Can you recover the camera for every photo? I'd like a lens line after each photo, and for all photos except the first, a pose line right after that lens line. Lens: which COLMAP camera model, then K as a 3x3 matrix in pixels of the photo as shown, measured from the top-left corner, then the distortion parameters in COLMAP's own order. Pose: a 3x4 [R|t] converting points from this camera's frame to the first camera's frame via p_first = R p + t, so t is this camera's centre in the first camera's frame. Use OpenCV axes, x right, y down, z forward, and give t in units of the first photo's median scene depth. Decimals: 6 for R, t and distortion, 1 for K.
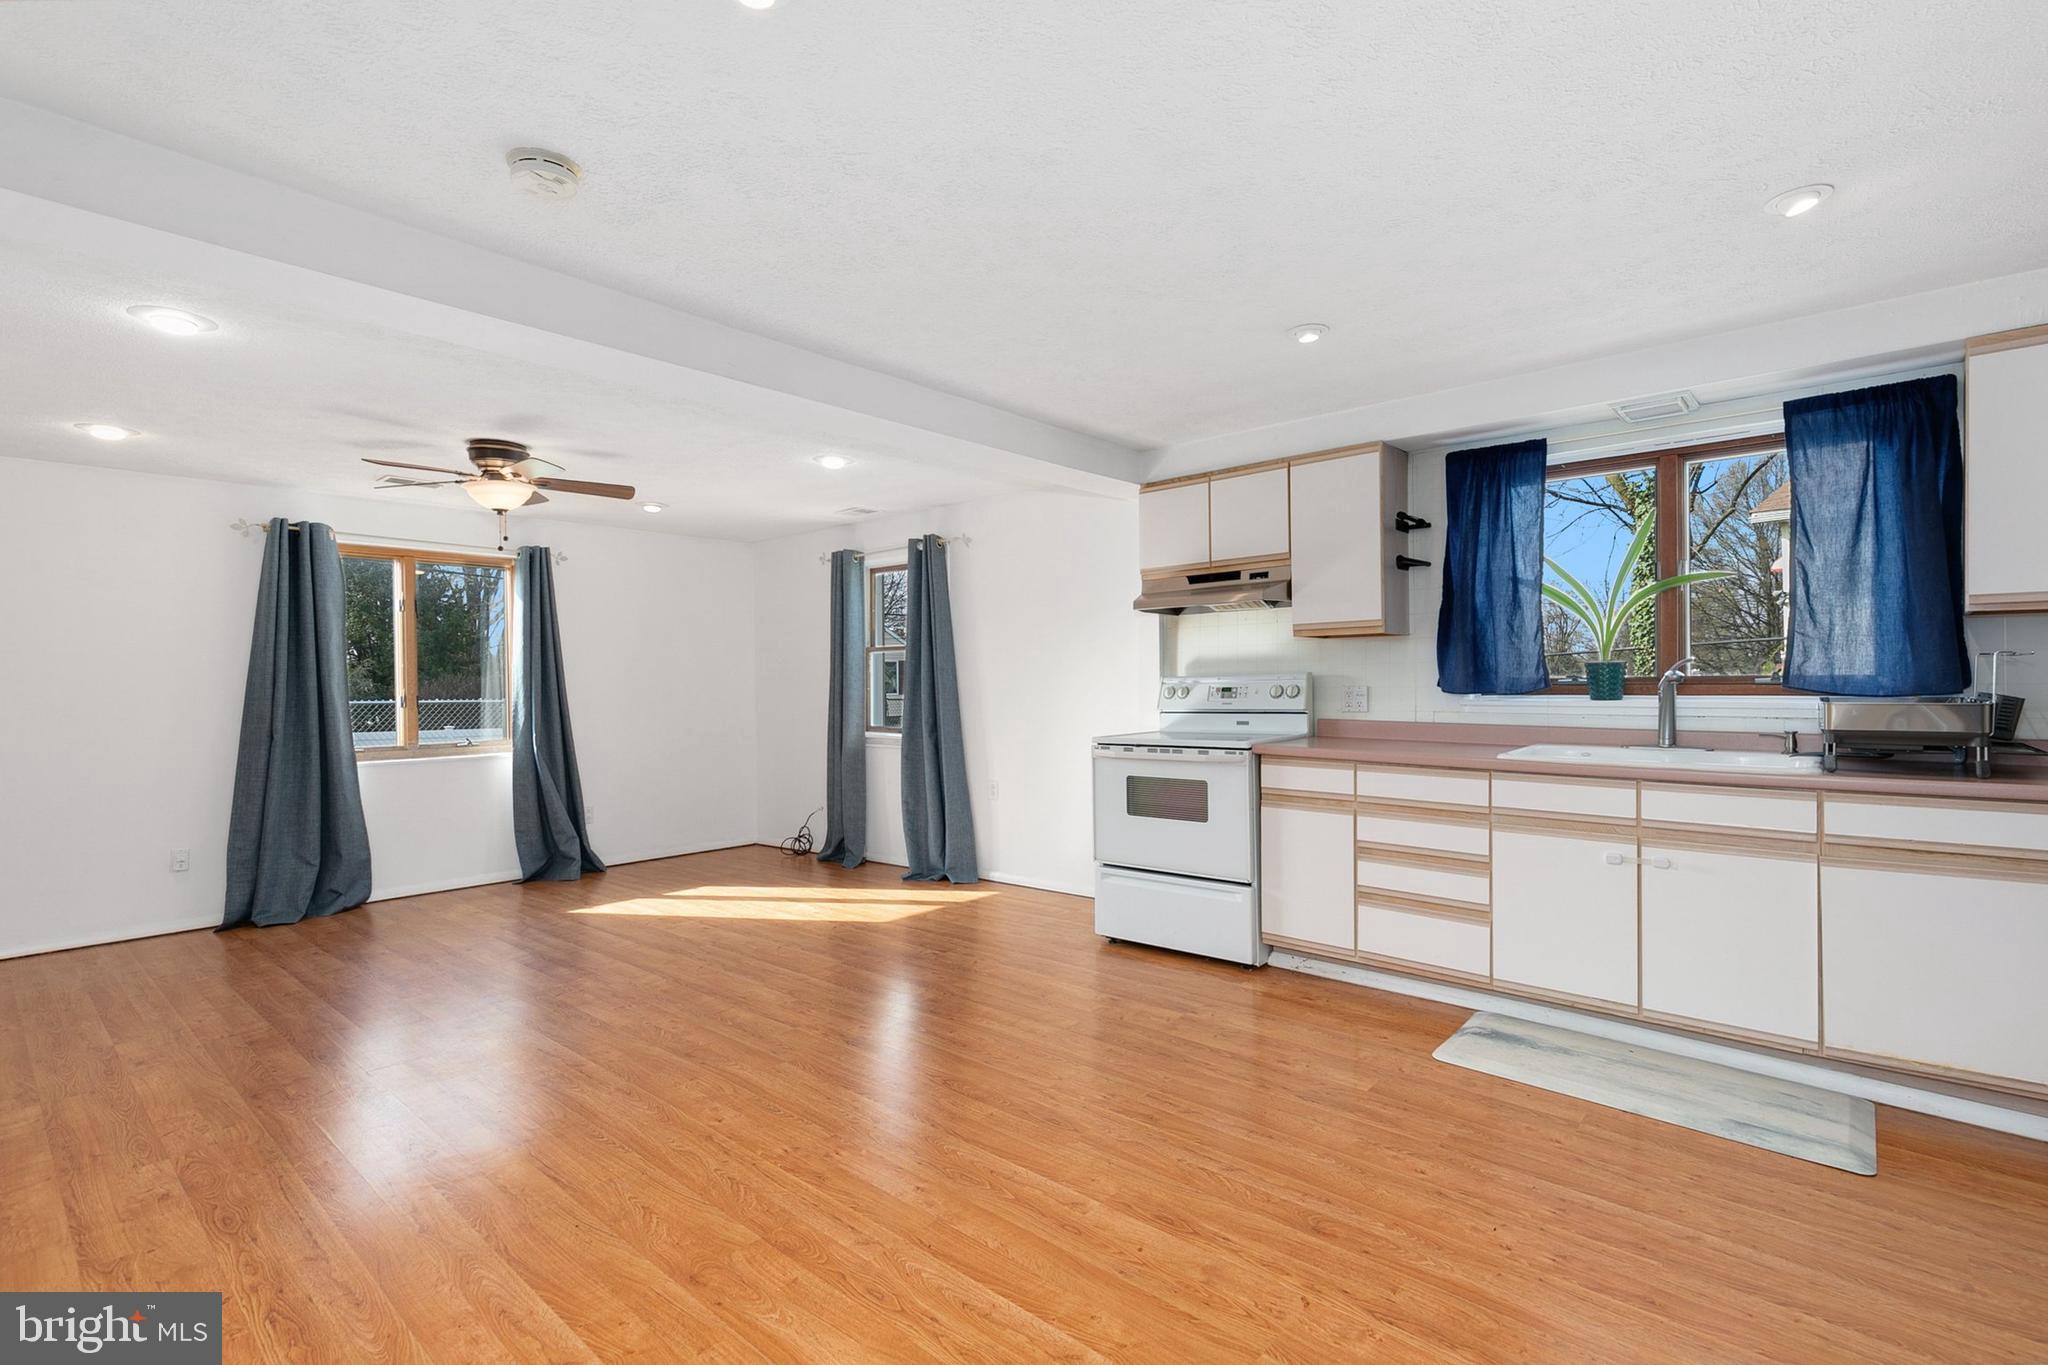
lens RADIAL K [[939.6, 0, 1020.4], [0, 939.6, 684.6], [0, 0, 1]] dist [0.007510, -0.000549]
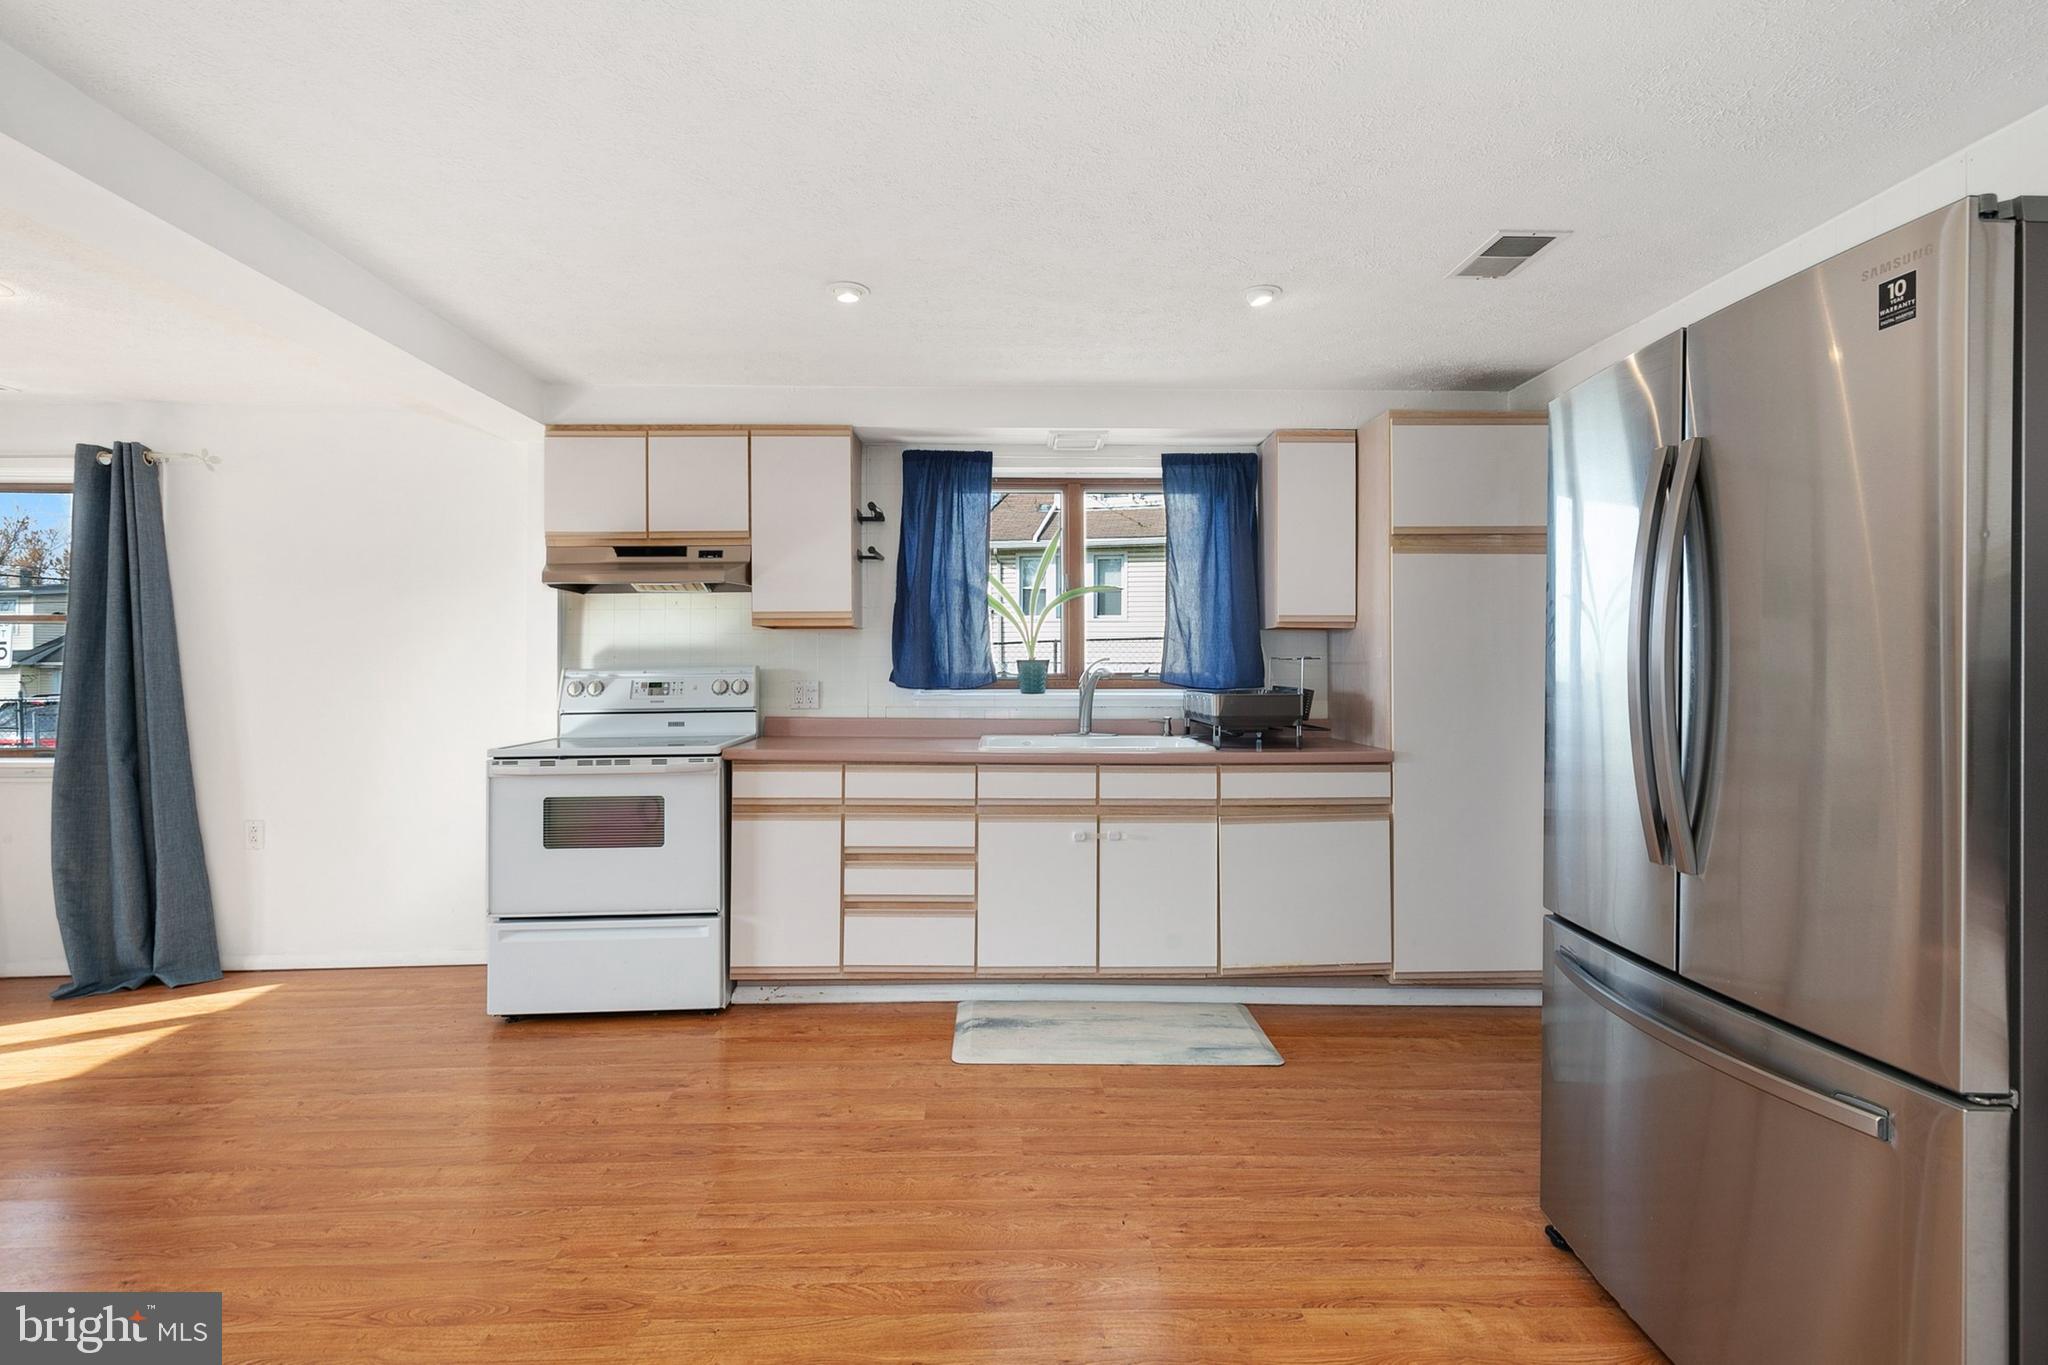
lens RADIAL K [[959.7, 0, 1023.9], [0, 959.7, 654.2], [0, 0, 1]] dist [0.009780, -0.000828]
pose [[0.727843, 0.019669, 0.685461, -0.153944], [-0.002149, 0.999649, -0.026403, -0.000408], [-0.685740, 0.017744, 0.727630, 0.167507]]
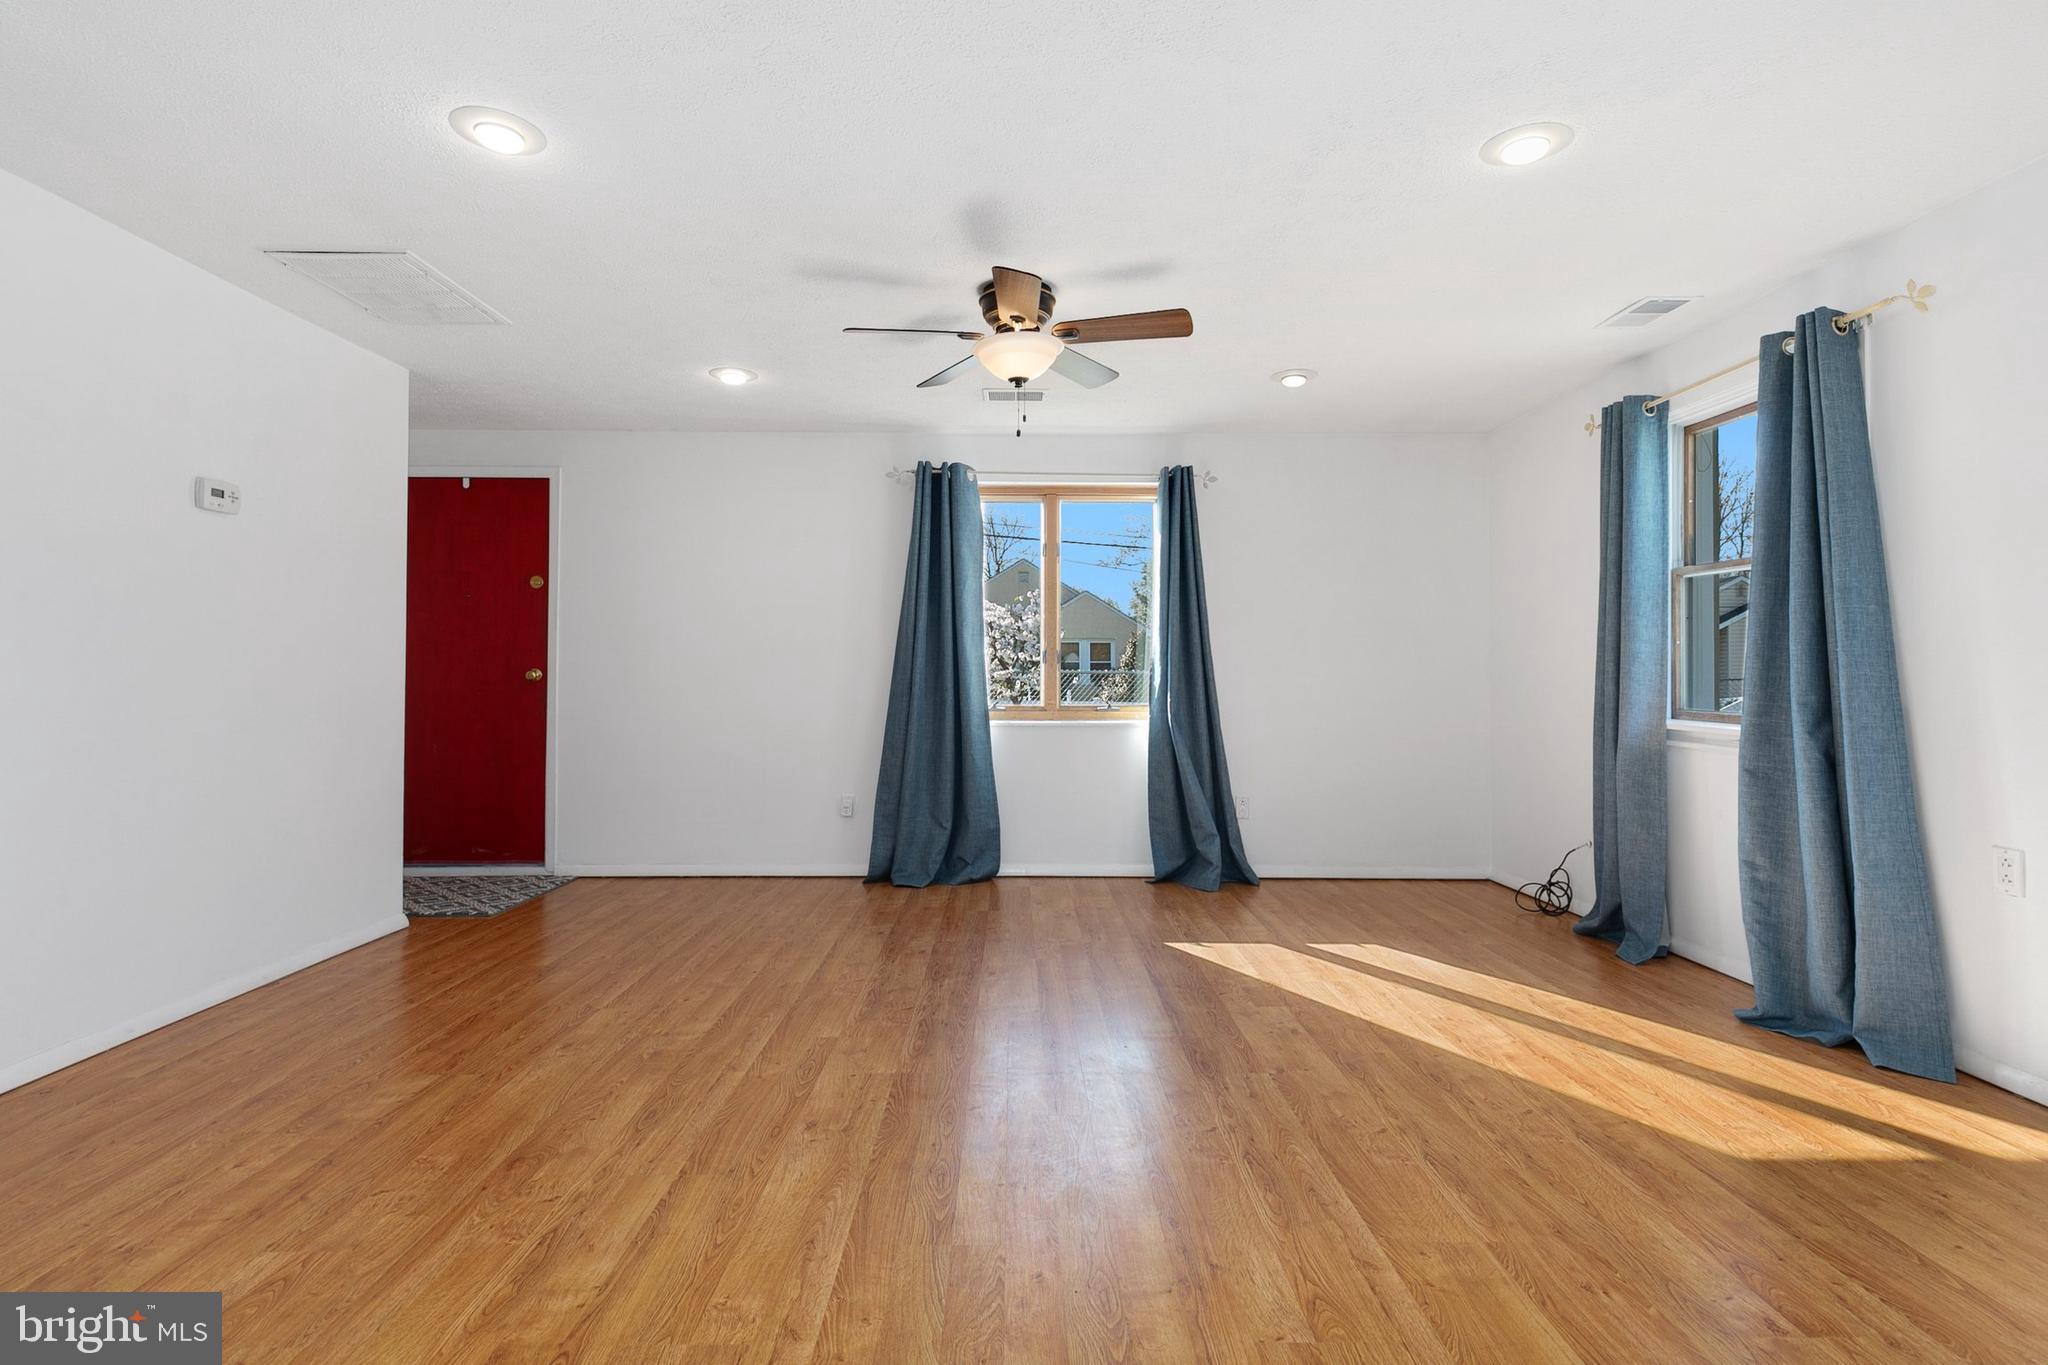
lens RADIAL K [[929.2, 0, 1022.7], [0, 929.2, 656.7], [0, 0, 1]] dist [0.007988, -0.000871]
pose [[0.668528, 0.001748, -0.743685, -0.017838], [-0.012543, 0.999881, -0.008926, 0.038186], [0.743582, 0.015296, 0.668470, 0.581436]]
